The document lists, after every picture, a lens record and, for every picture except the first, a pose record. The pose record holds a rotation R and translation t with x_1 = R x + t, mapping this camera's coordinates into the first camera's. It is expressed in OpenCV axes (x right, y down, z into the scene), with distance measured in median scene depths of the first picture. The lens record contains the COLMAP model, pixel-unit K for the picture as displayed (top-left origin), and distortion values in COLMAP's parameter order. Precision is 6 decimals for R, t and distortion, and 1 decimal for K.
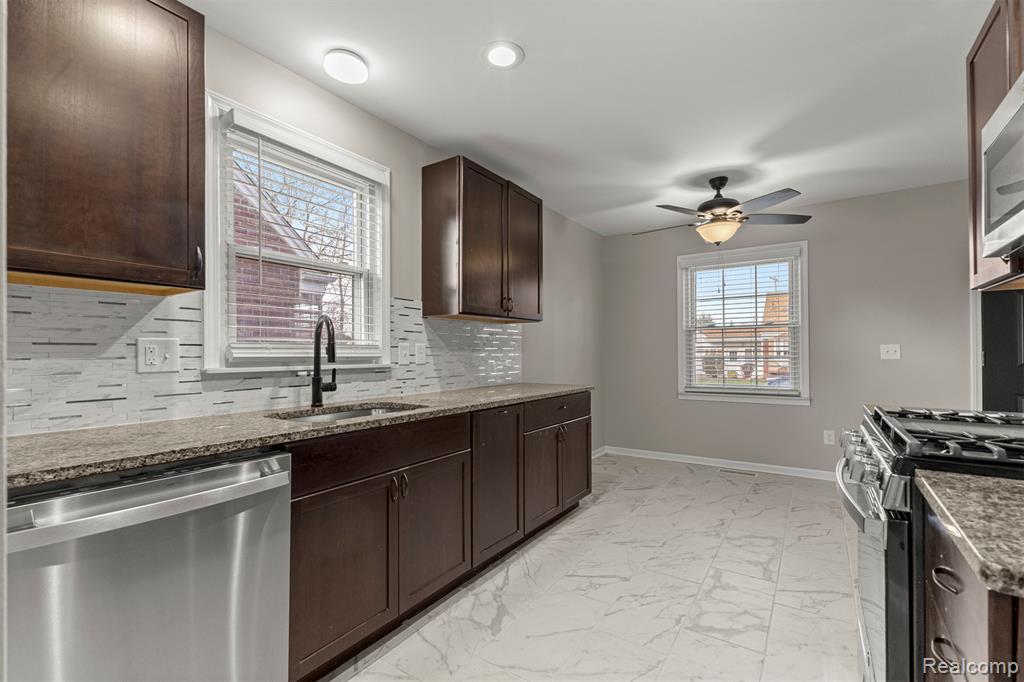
lens RADIAL K [[446.4, 0, 516.1], [0, 446.4, 351.6], [0, 0, 1]] dist [0.011918, -0.001979]
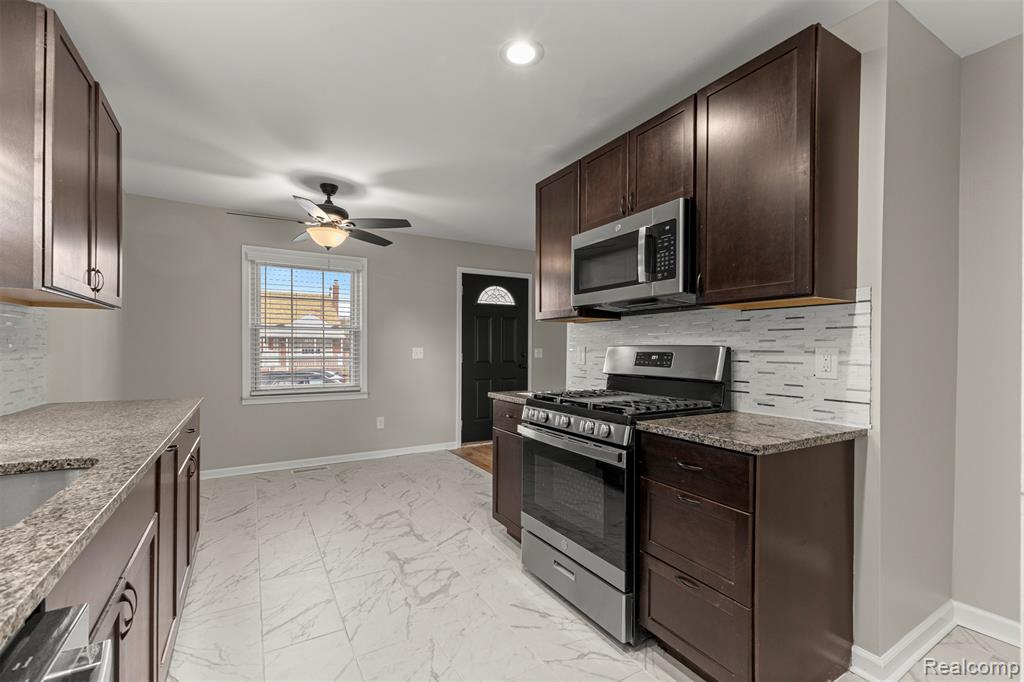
lens RADIAL K [[446.4, 0, 509.1], [0, 446.4, 352.3], [0, 0, 1]] dist [0.011918, -0.001979]
pose [[0.437851, 0.003052, 0.899042, -0.391510], [-0.010861, 0.999939, 0.001895, -0.012136], [-0.898982, -0.010594, 0.437858, 0.237196]]
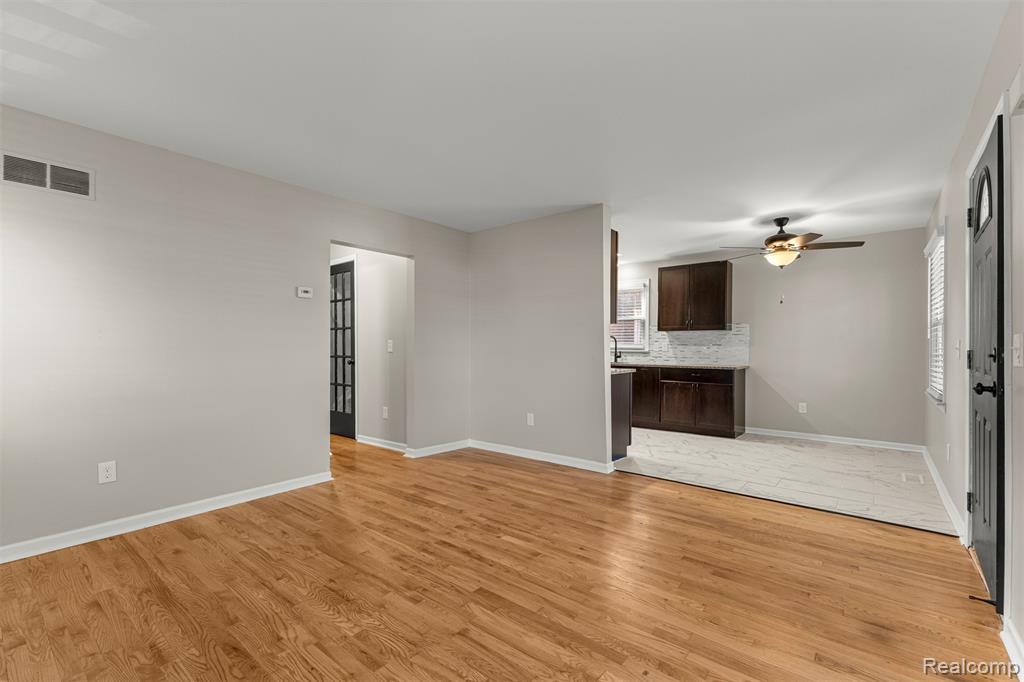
lens RADIAL K [[446.4, 0, 516.9], [0, 446.4, 350.8], [0, 0, 1]] dist [0.011918, -0.001979]
pose [[-0.077672, 0.013114, -0.996893, 2.515627], [-0.001169, 0.999912, 0.013245, -0.006713], [0.996978, 0.002194, -0.077650, 0.420790]]
